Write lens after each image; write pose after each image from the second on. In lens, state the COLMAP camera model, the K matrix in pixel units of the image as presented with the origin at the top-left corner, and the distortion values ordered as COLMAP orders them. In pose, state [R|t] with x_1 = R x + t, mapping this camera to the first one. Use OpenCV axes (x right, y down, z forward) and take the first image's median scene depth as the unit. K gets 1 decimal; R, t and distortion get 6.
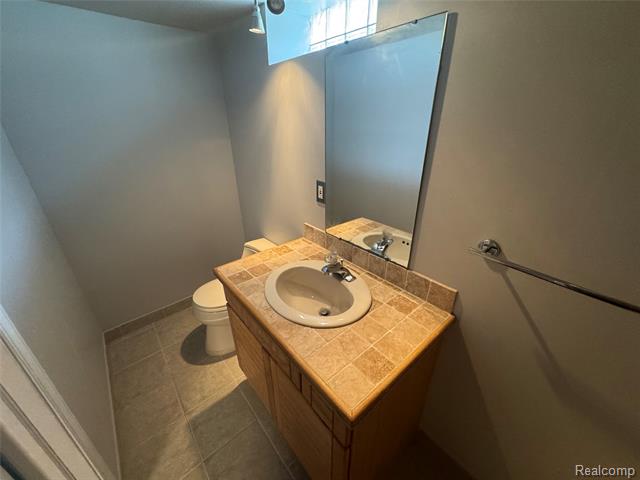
lens RADIAL K [[257.0, 0, 322.4], [0, 257.0, 235.9], [0, 0, 1]] dist [-0.003553, 0.000774]
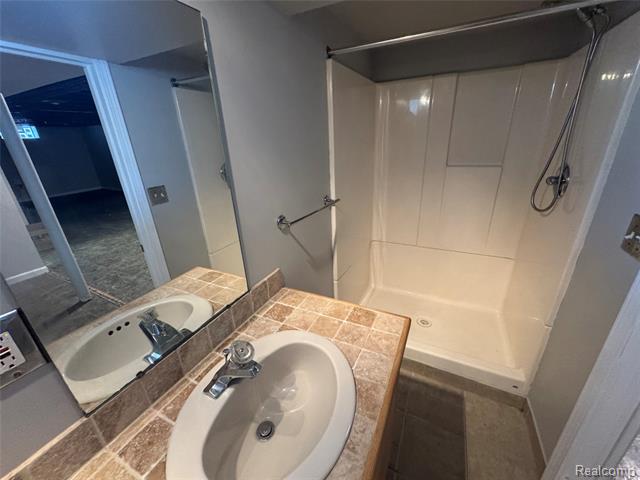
lens RADIAL K [[257.0, 0, 322.8], [0, 257.0, 242.1], [0, 0, 1]] dist [-0.003553, 0.000774]
pose [[-0.393654, -0.333435, 0.856655, -0.502541], [0.417640, 0.765298, 0.489792, -0.347943], [-0.818910, 0.550582, -0.162007, 0.871940]]
